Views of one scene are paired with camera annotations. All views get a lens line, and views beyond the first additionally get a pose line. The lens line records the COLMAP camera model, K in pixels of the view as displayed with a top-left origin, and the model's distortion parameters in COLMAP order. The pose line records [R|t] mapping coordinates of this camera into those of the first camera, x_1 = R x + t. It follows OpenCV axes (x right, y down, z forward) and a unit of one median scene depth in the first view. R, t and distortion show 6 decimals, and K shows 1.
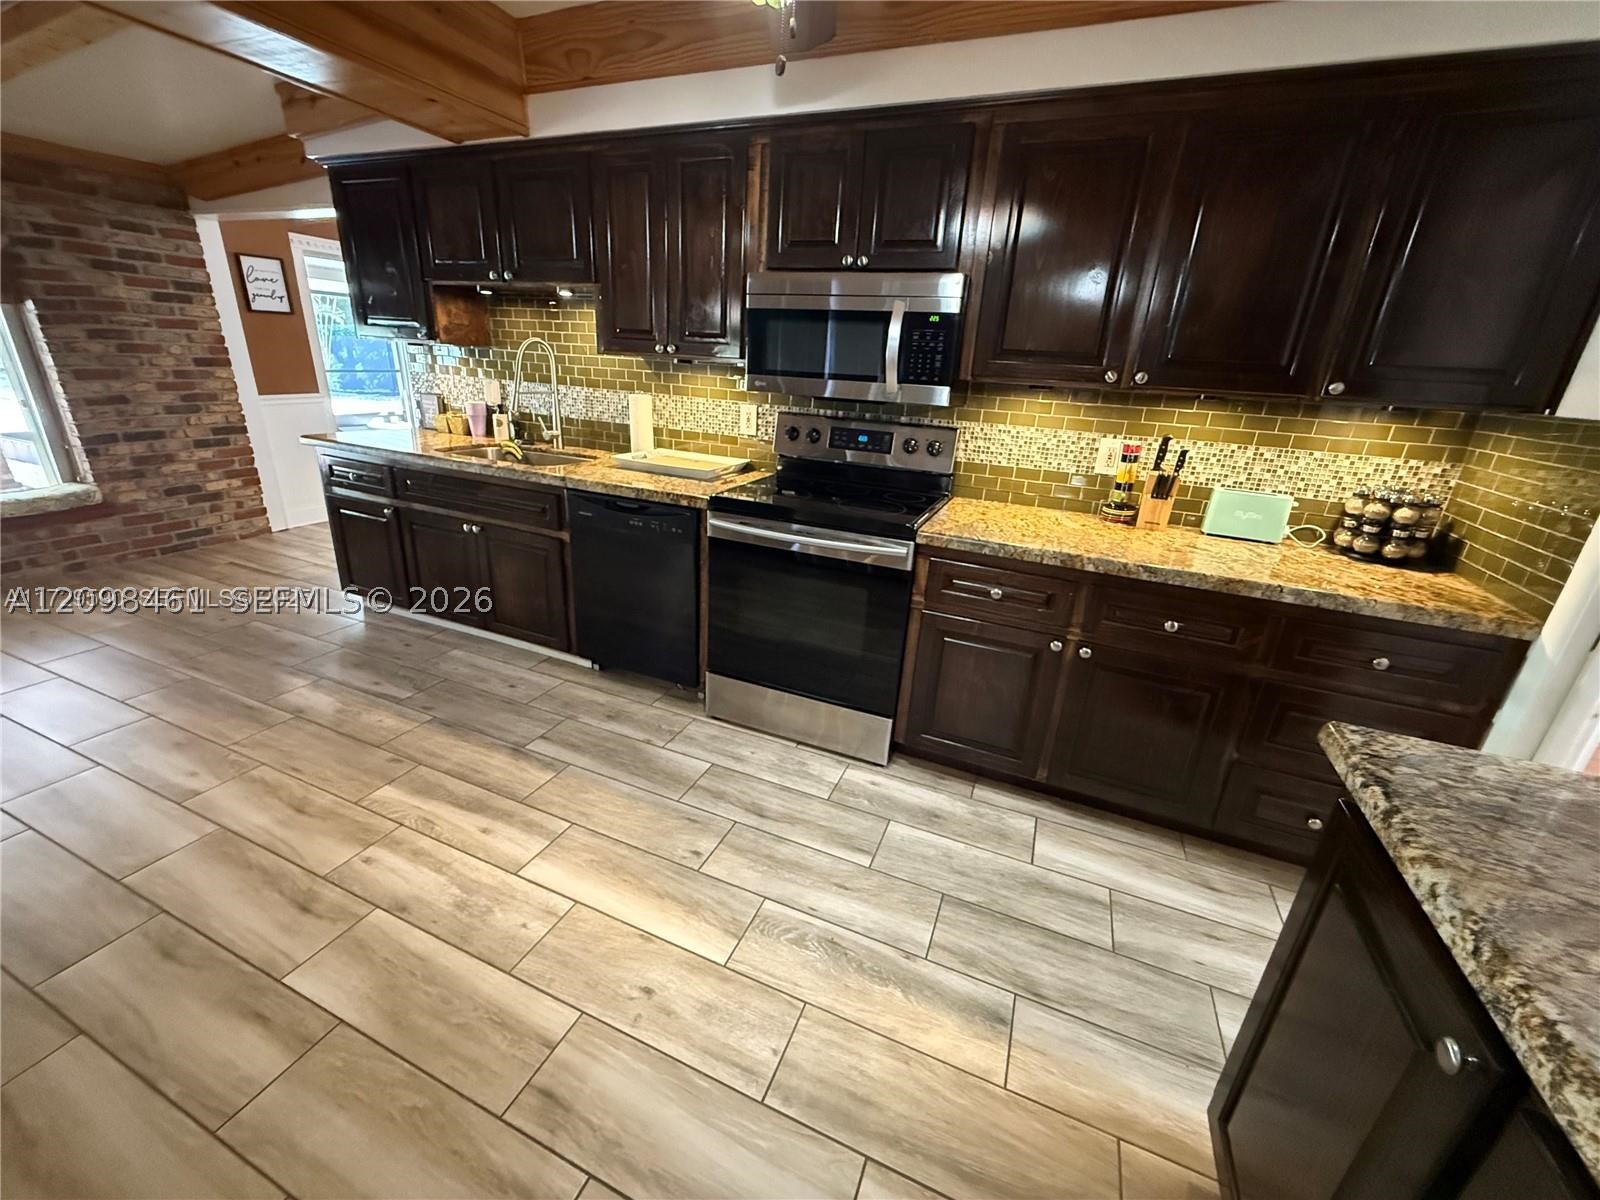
lens RADIAL K [[636.1, 0, 800.0], [0, 636.1, 600.0], [0, 0, 1]] dist [0.000259, 0.000109]
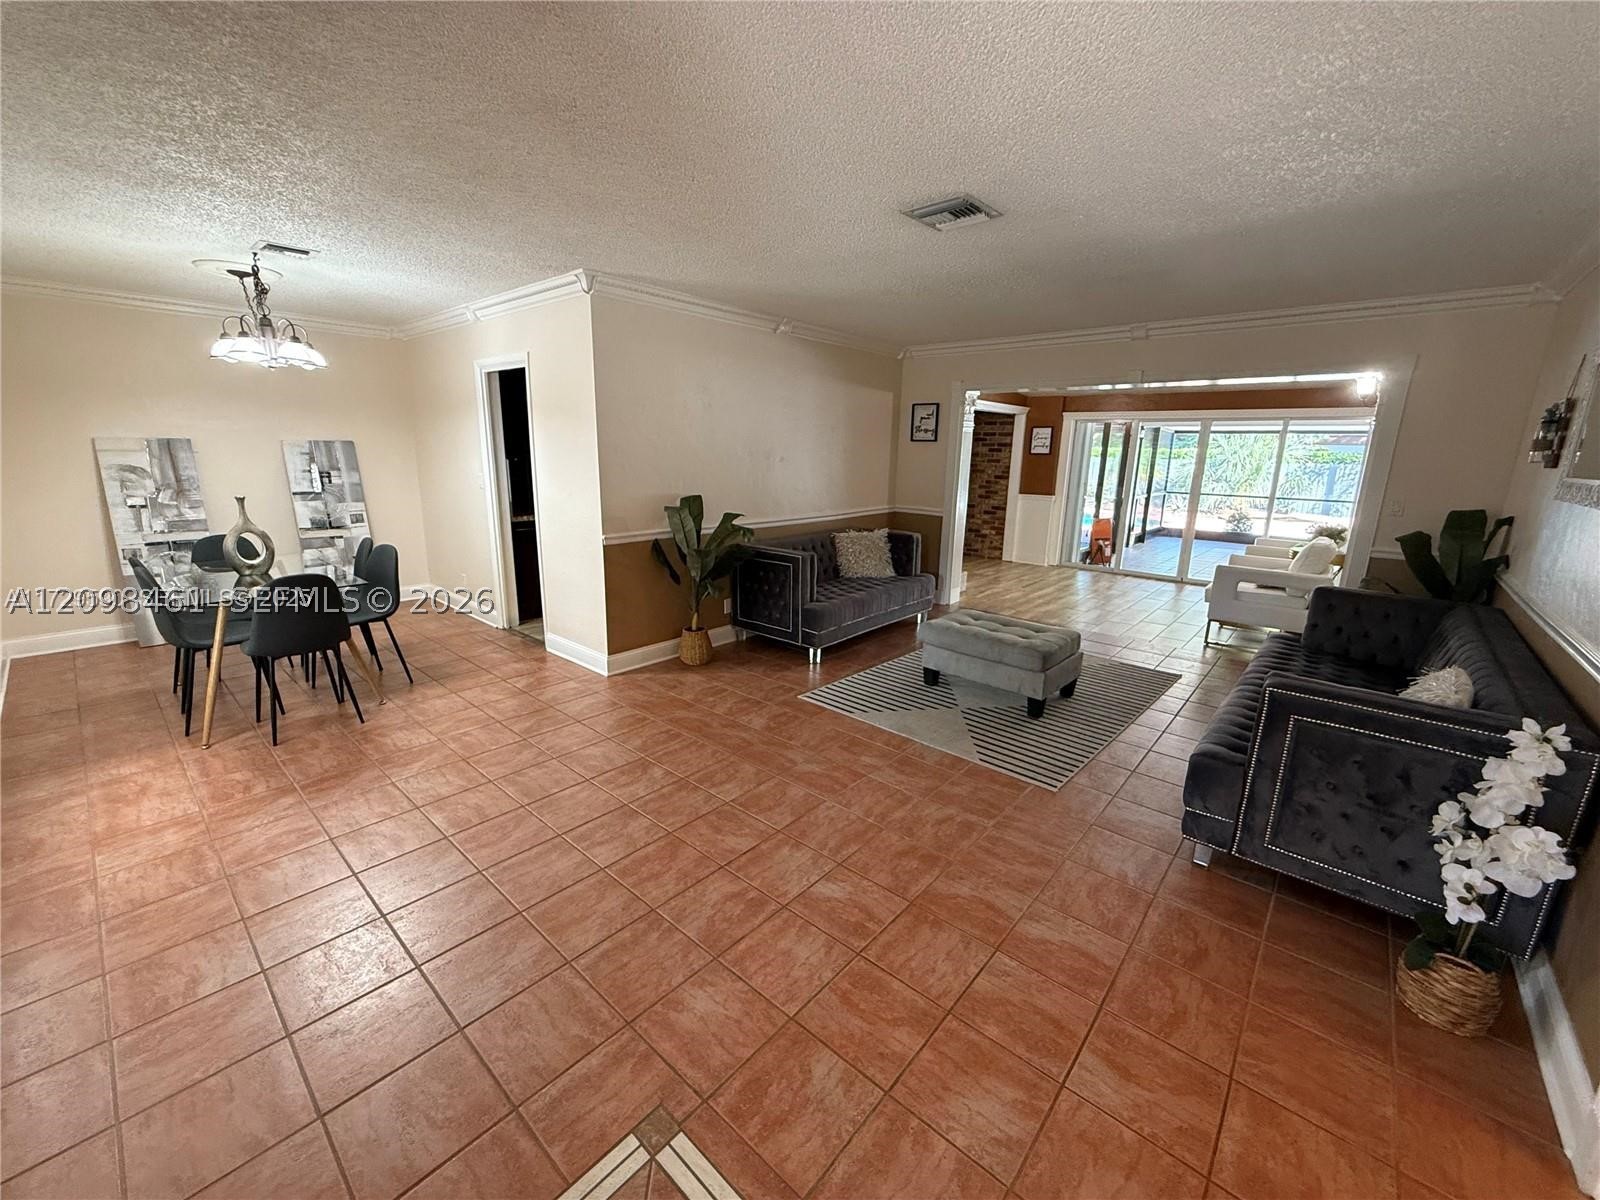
lens RADIAL K [[636.1, 0, 800.0], [0, 636.1, 600.0], [0, 0, 1]] dist [0.000259, 0.000109]
pose [[-0.314765, 0.162085, -0.935228, 1.373856], [-0.374890, 0.883972, 0.279377, -0.353075], [0.871998, 0.438545, -0.217480, 1.057713]]
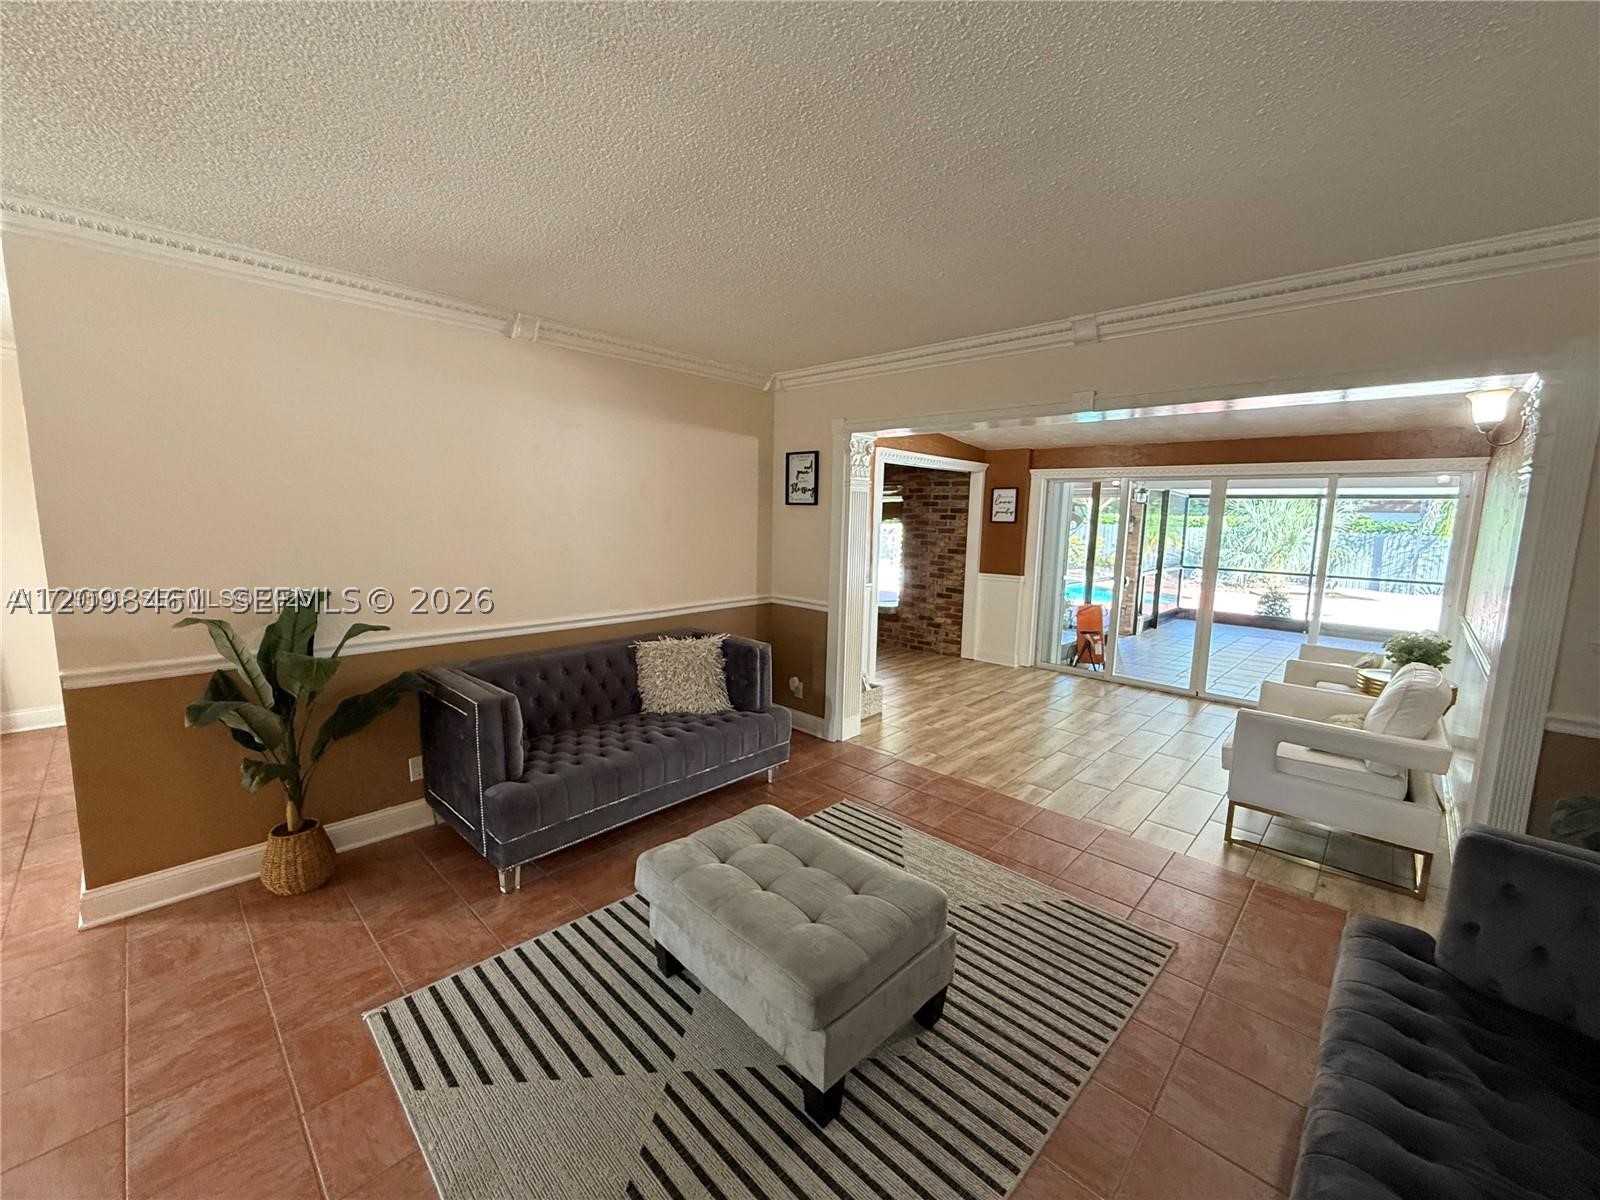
lens RADIAL K [[636.1, 0, 800.0], [0, 636.1, 600.0], [0, 0, 1]] dist [0.000259, 0.000109]
pose [[-0.352683, 0.065446, -0.933452, 0.798012], [-0.374900, 0.904108, 0.205035, -0.447954], [0.857359, 0.422263, -0.294328, 1.195940]]
